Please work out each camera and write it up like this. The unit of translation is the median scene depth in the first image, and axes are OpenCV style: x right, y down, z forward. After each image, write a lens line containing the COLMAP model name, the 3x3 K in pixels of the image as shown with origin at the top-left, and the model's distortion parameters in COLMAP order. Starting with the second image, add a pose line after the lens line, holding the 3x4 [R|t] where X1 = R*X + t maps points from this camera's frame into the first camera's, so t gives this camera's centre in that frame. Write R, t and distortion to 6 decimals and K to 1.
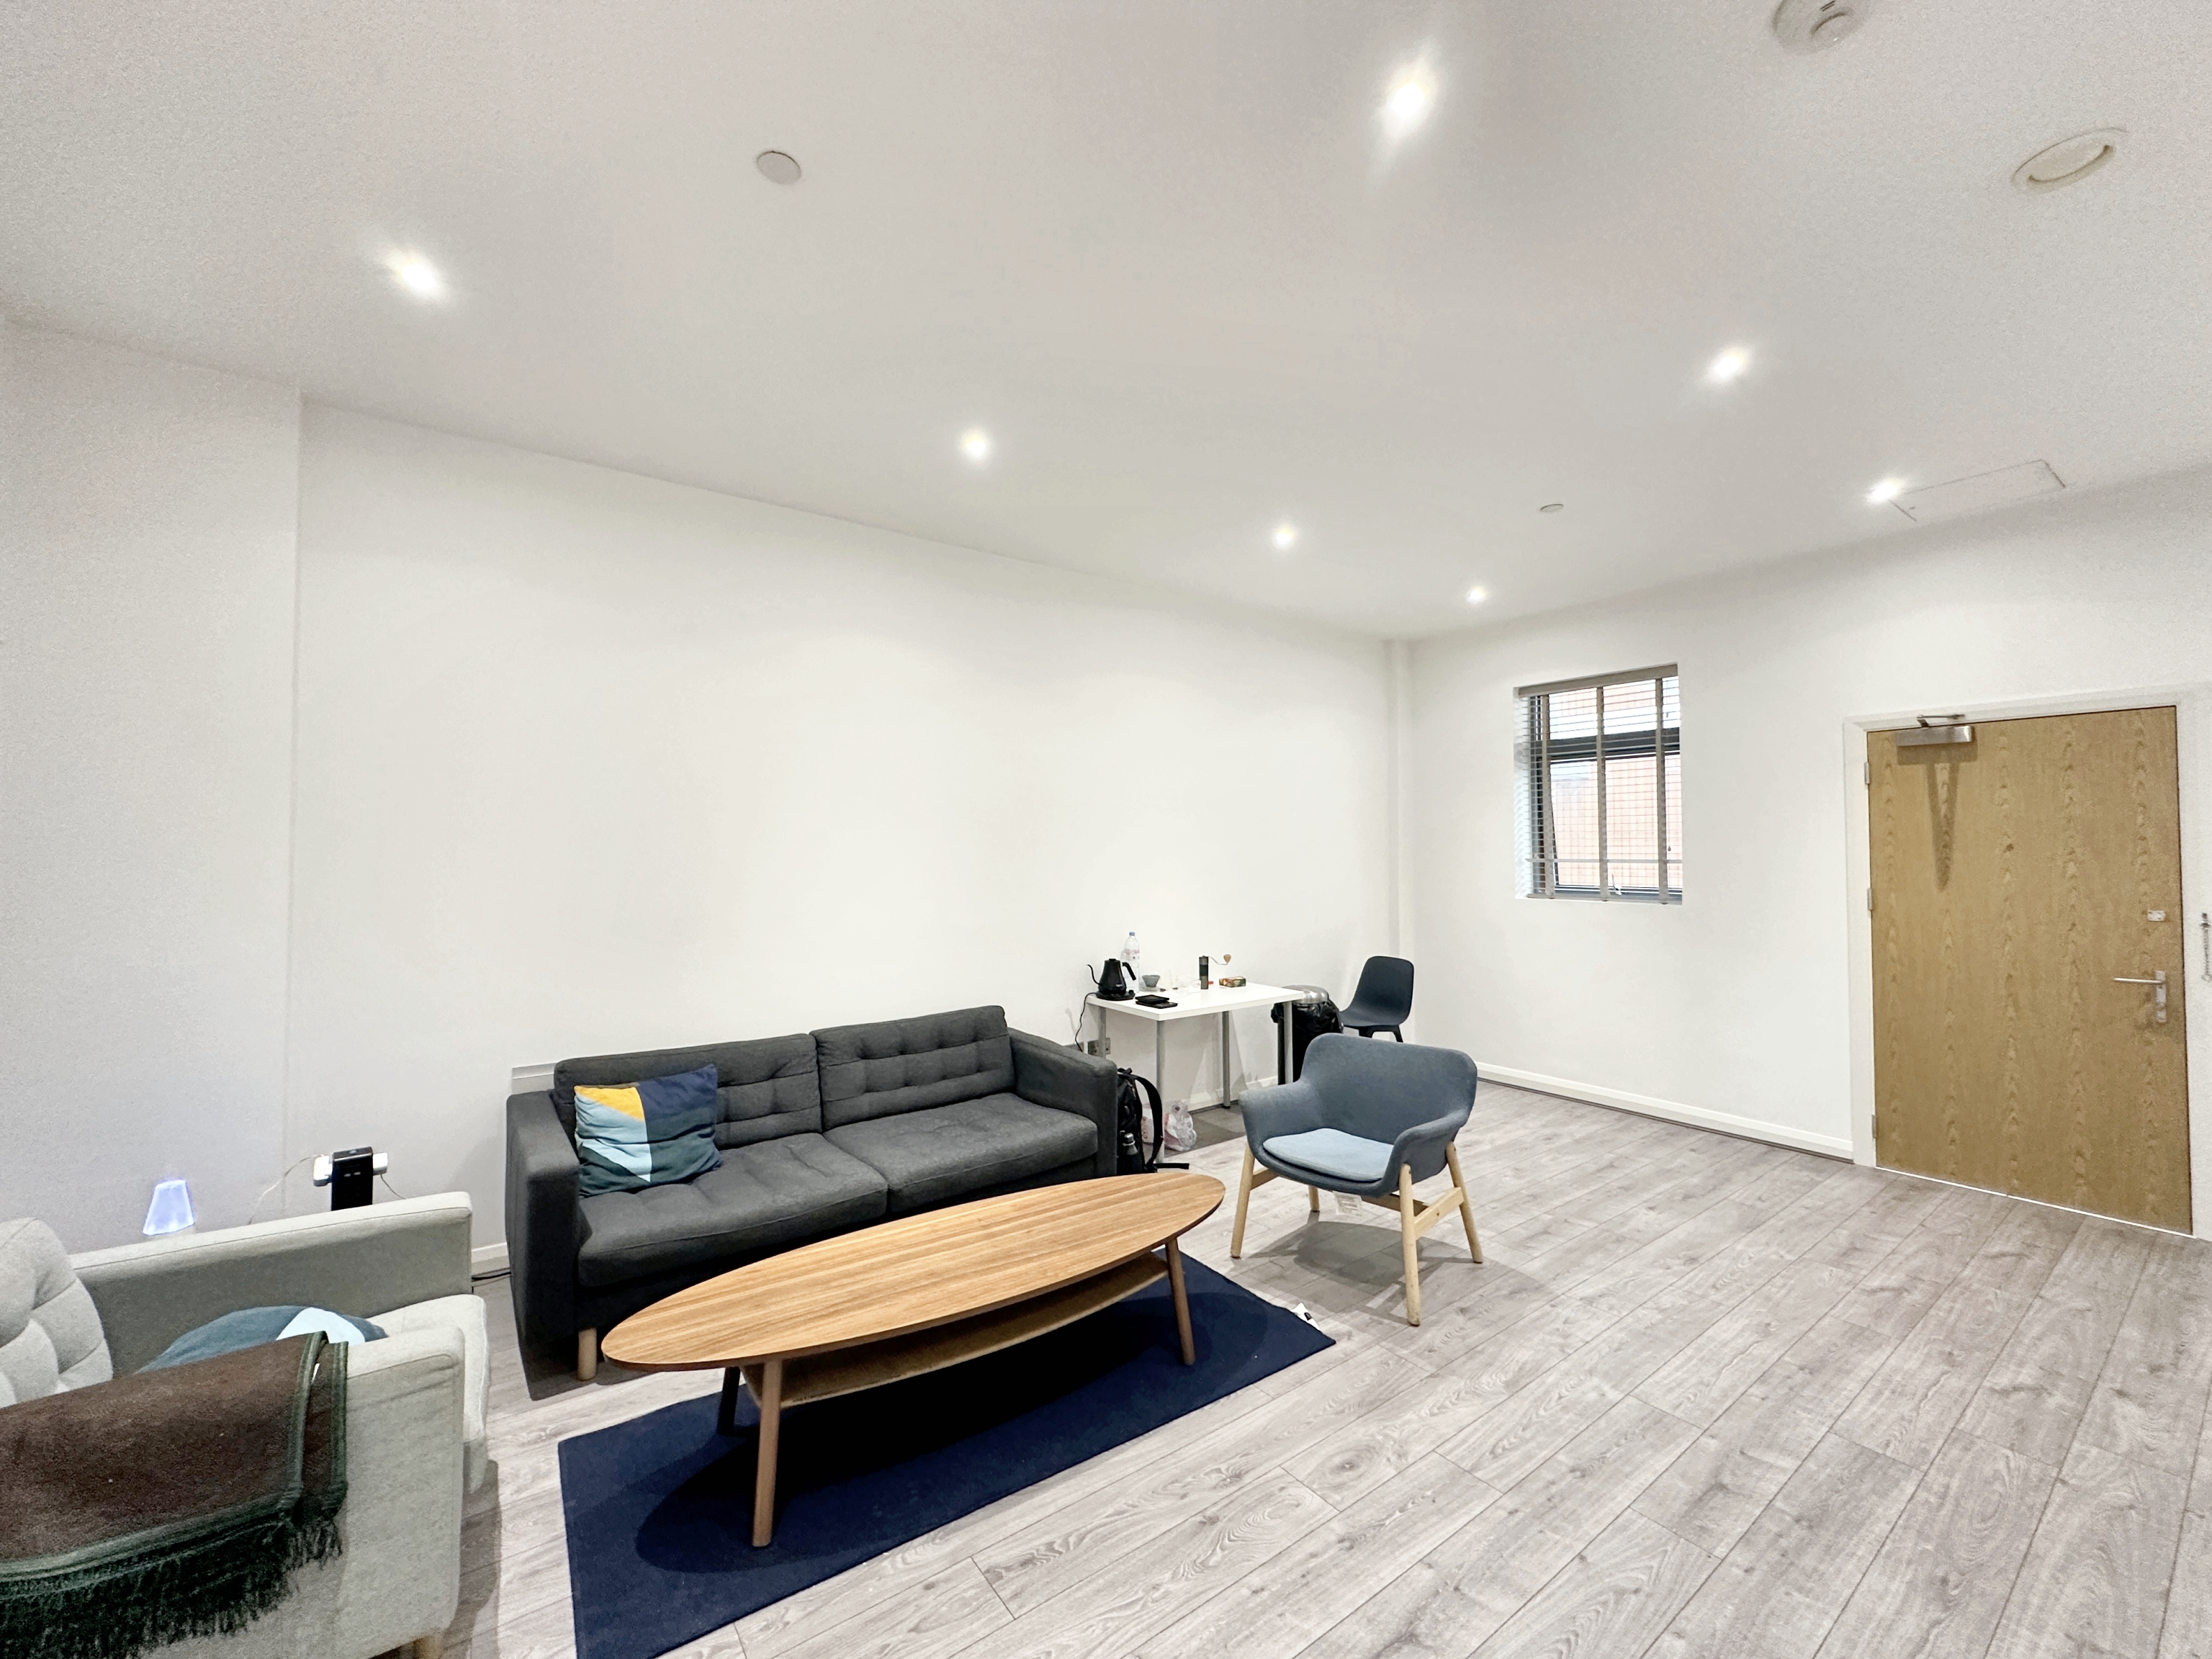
lens RADIAL K [[878.5, 0, 1106.9], [0, 878.5, 829.7], [0, 0, 1]] dist [0.001024, -0.000428]
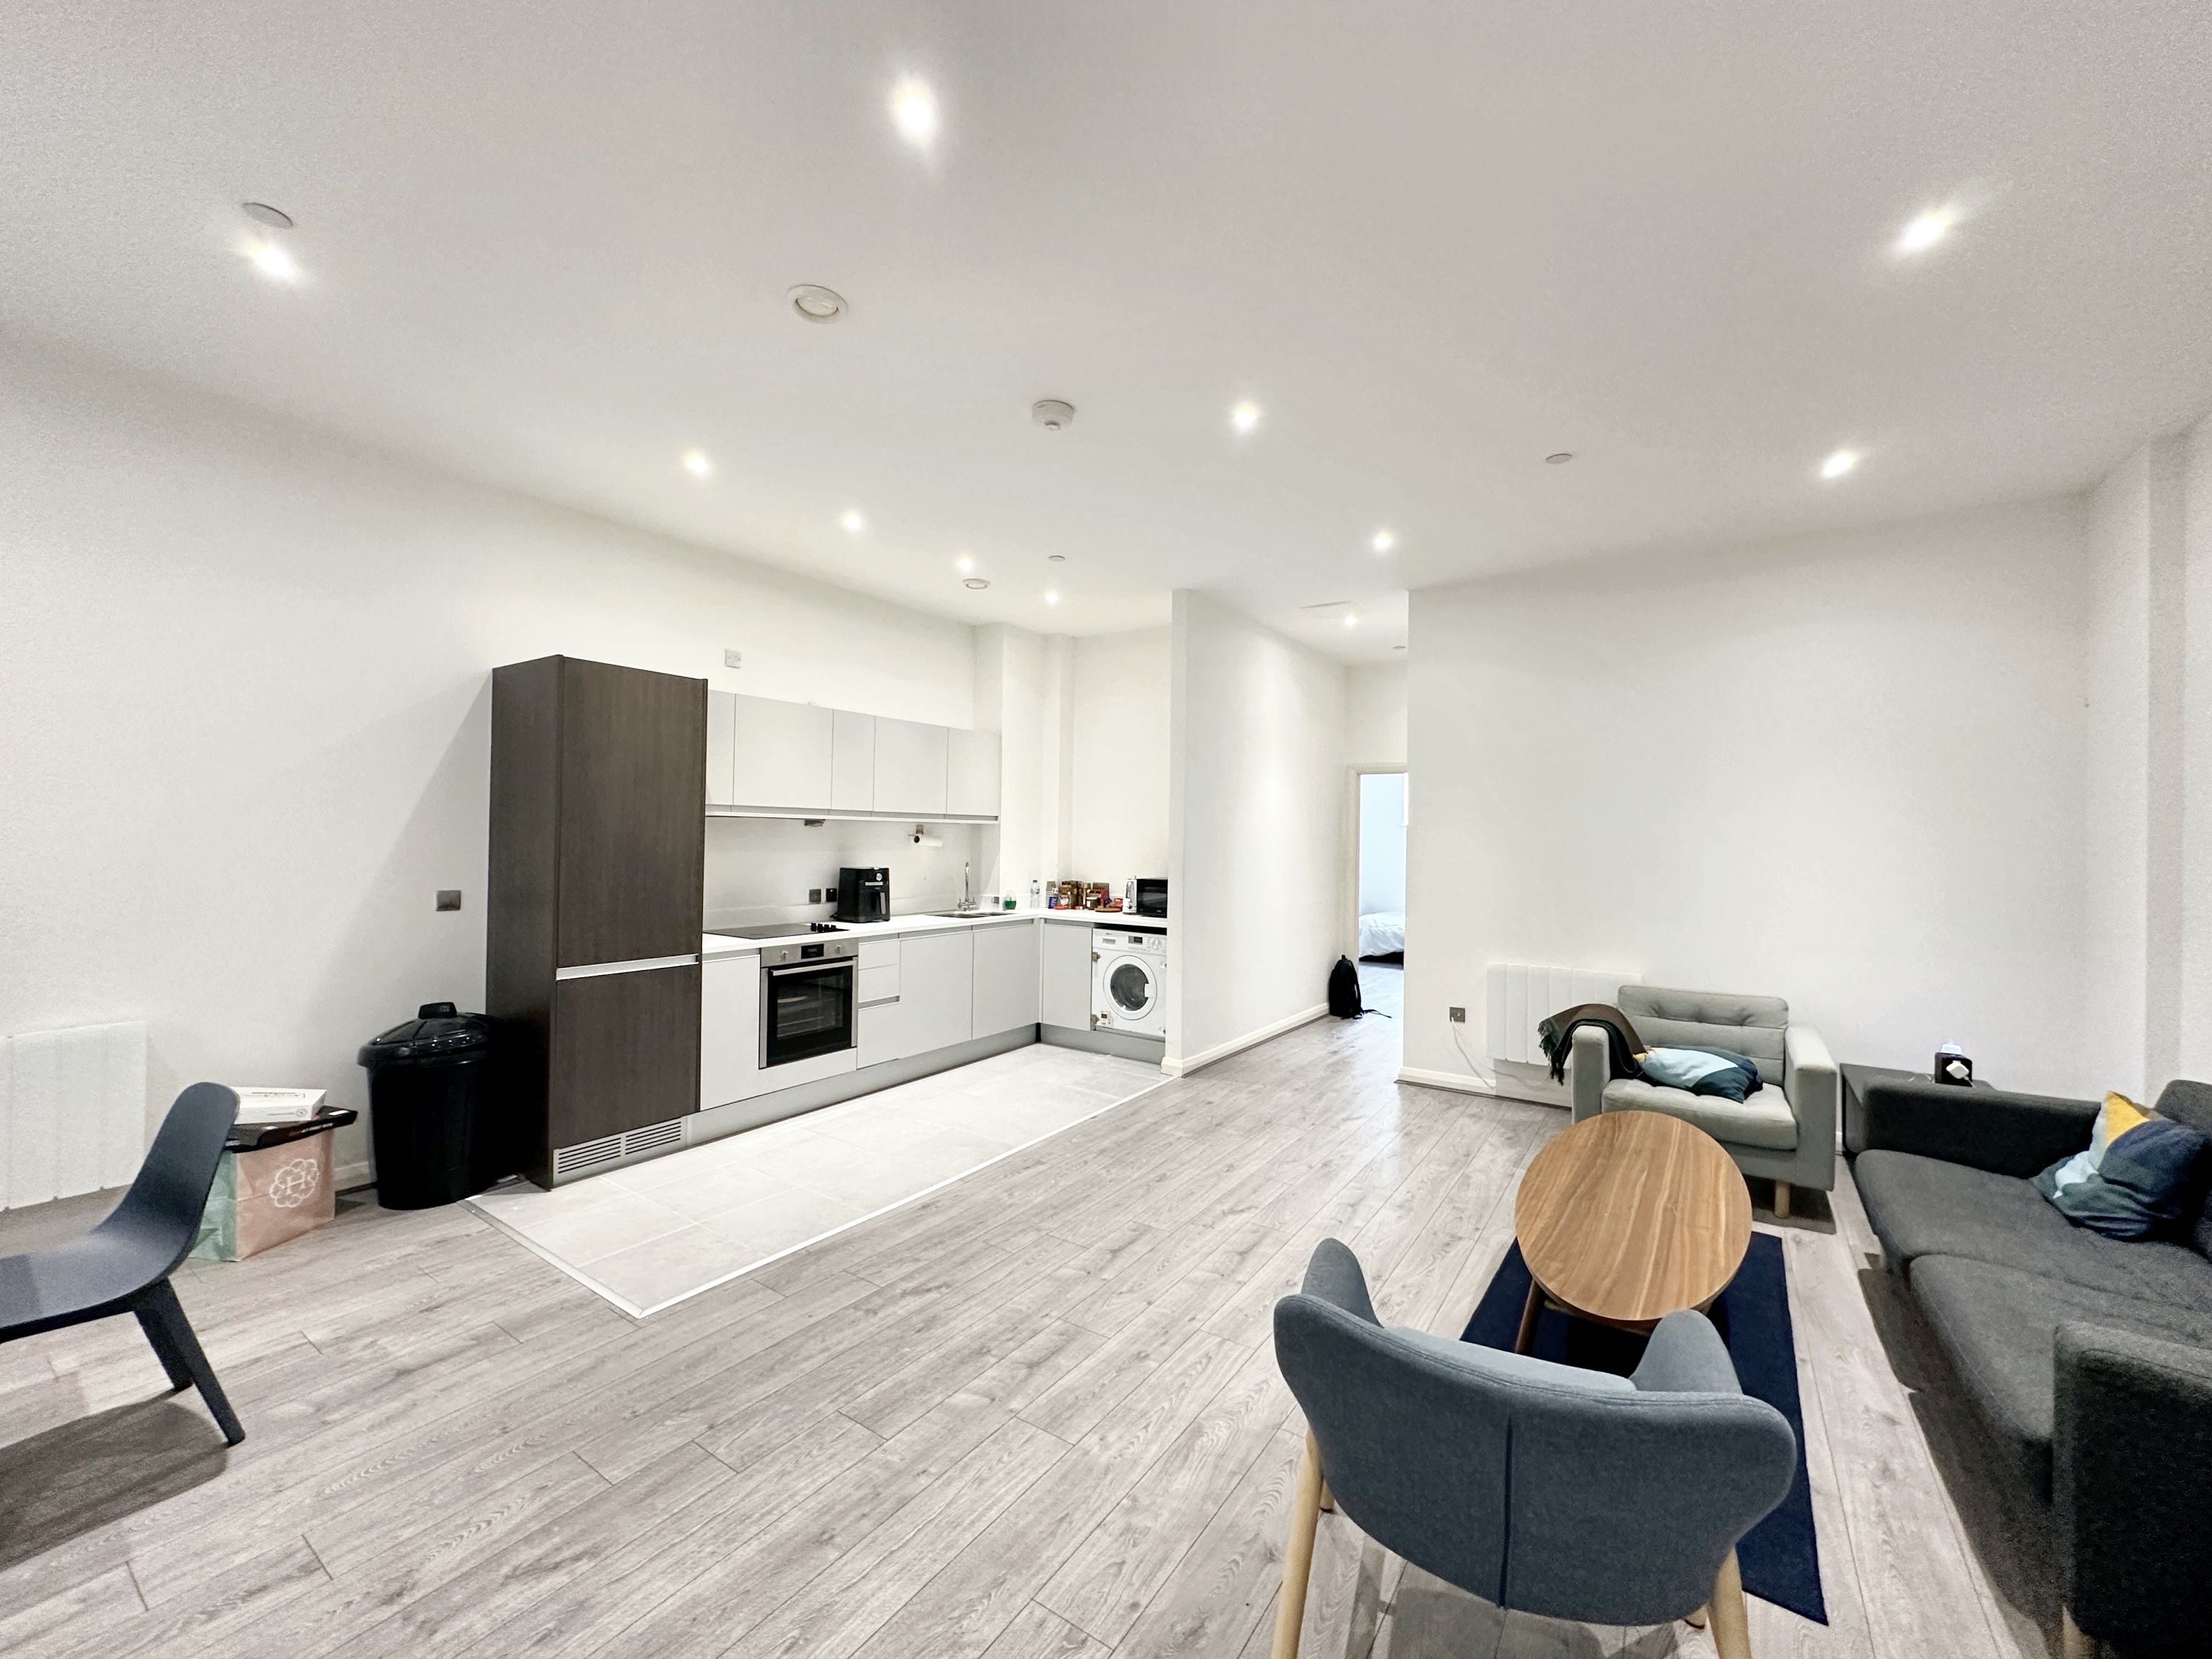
lens RADIAL K [[878.5, 0, 1106.7], [0, 878.5, 821.7], [0, 0, 1]] dist [0.001024, -0.000428]
pose [[-0.940424, -0.018256, -0.339513, 0.876387], [-0.004956, 0.999187, -0.040002, 0.058946], [0.339967, -0.035937, -0.939750, 1.865270]]
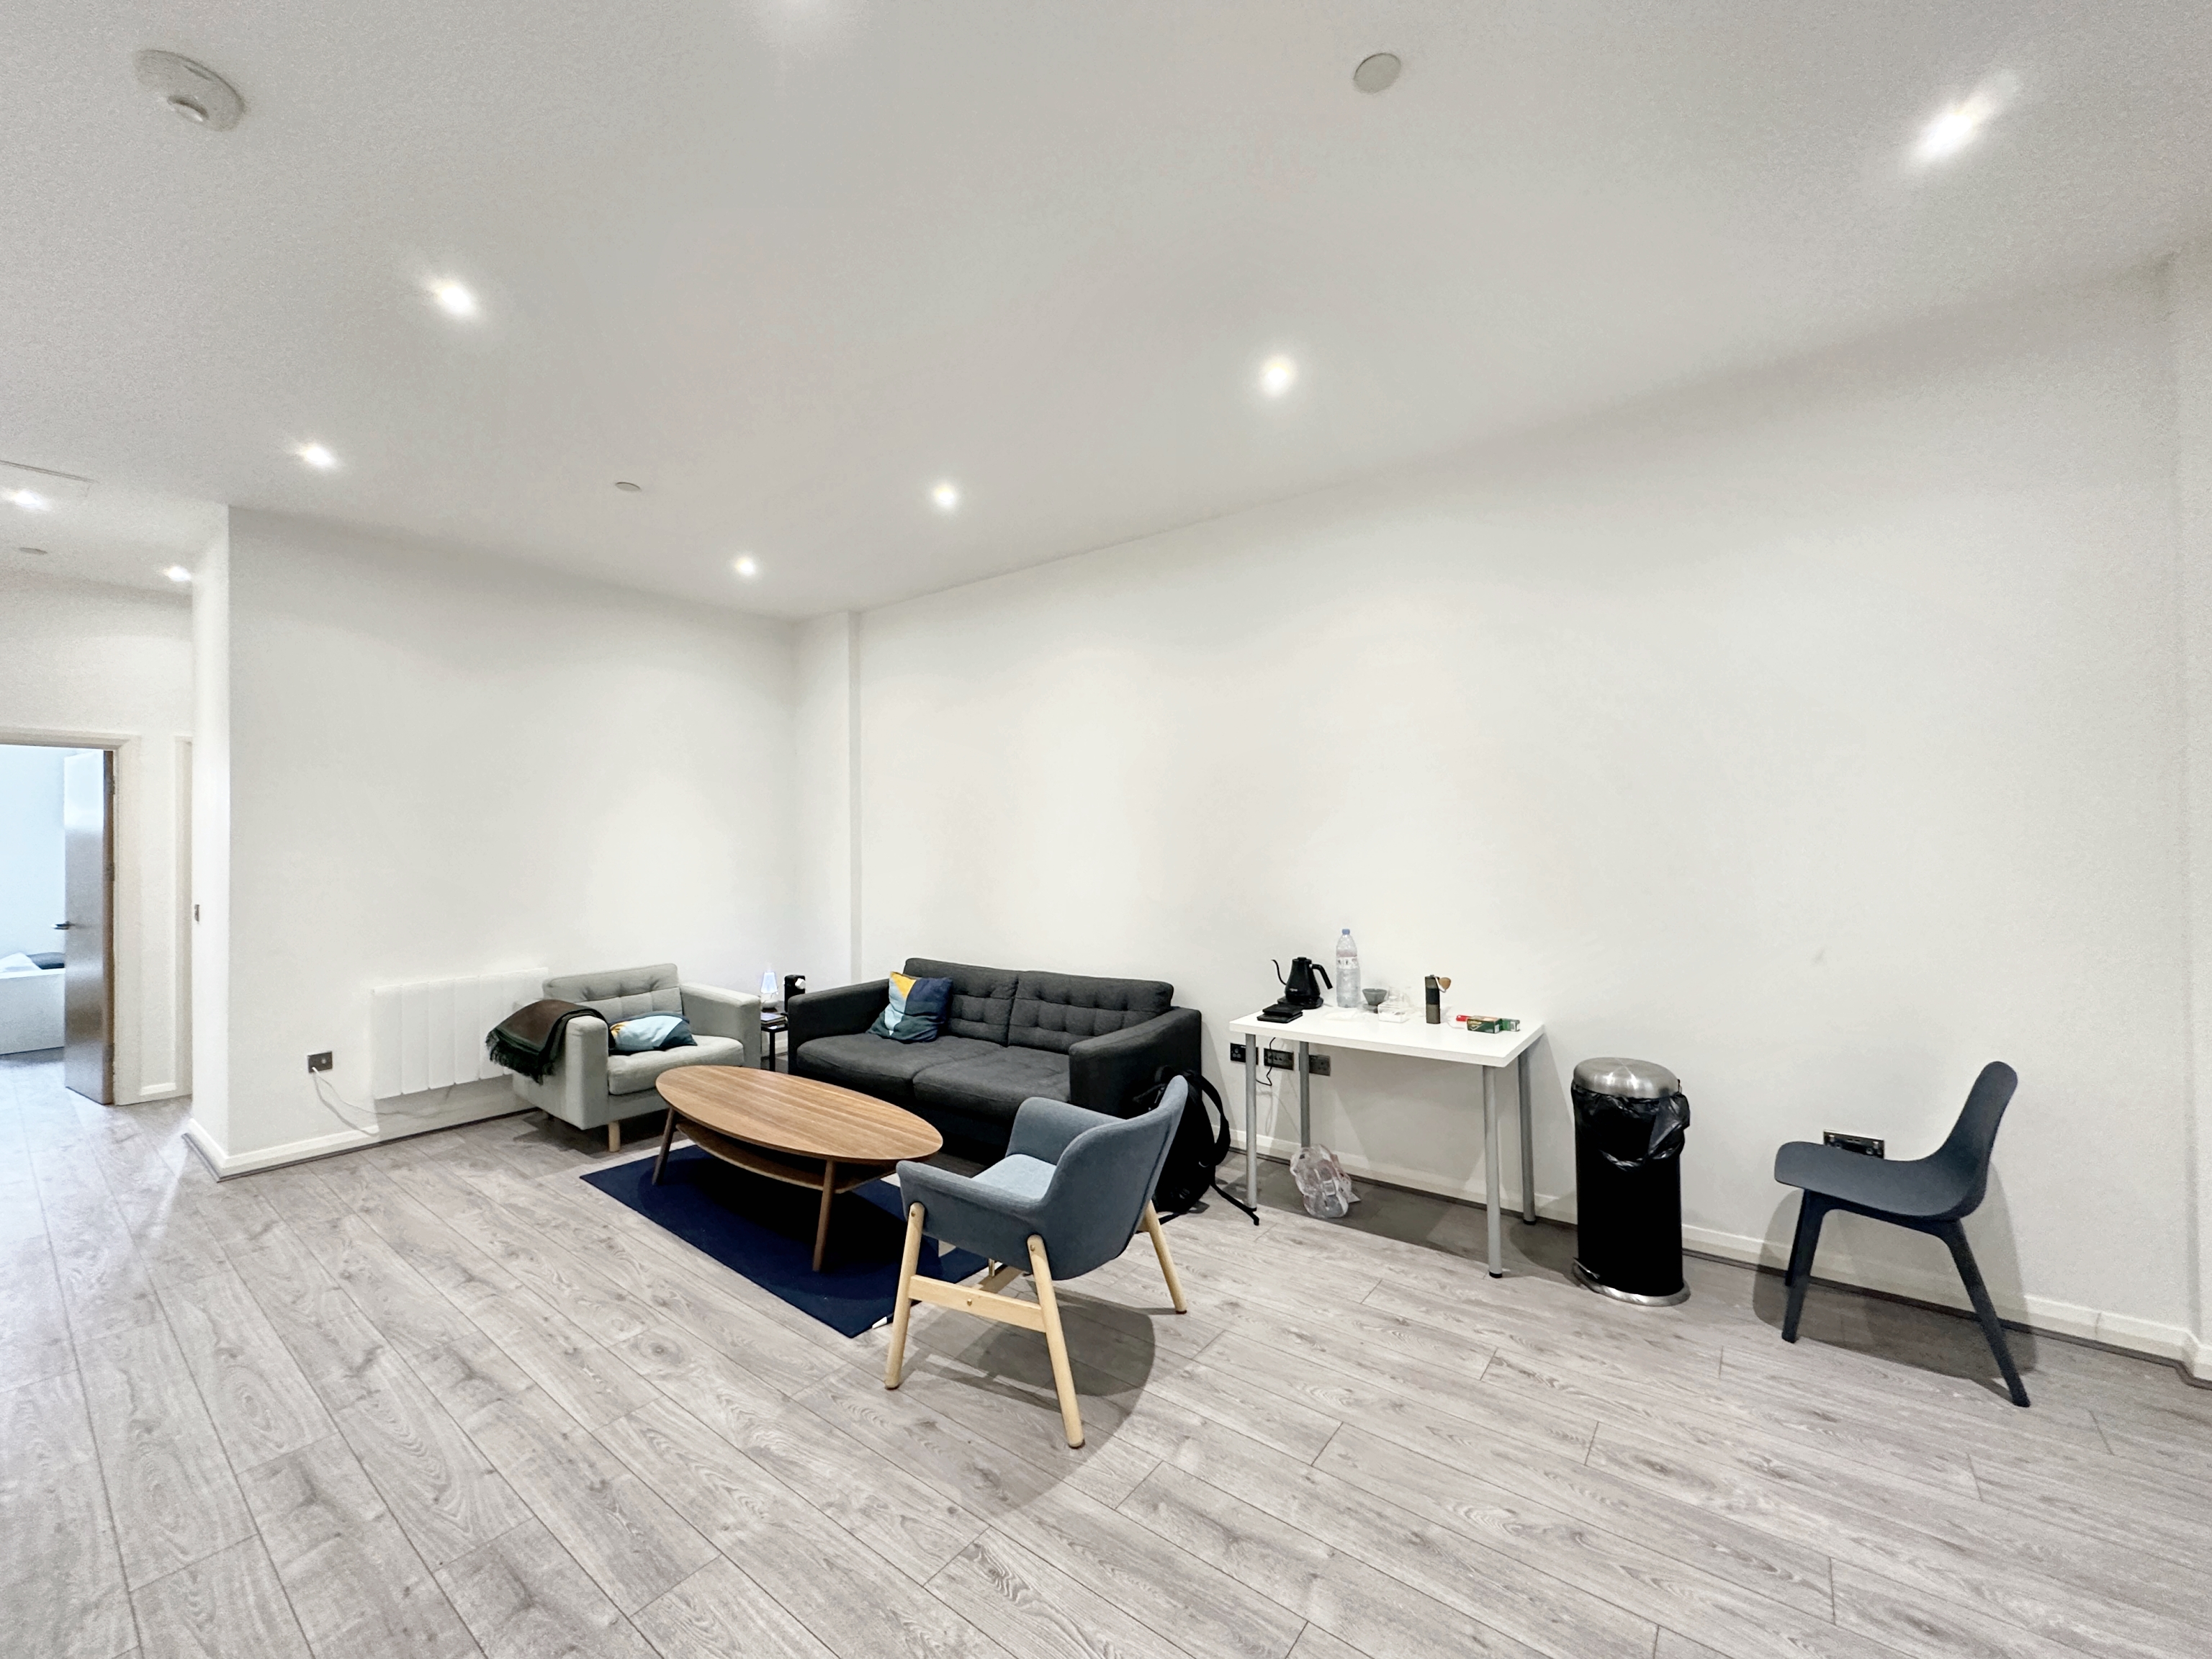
lens RADIAL K [[878.5, 0, 1103.7], [0, 878.5, 826.1], [0, 0, 1]] dist [0.001024, -0.000428]
pose [[0.282088, -0.017441, -0.959230, 1.417390], [0.034606, 0.999369, -0.007994, 0.045021], [0.958764, -0.030940, 0.282514, 1.125624]]
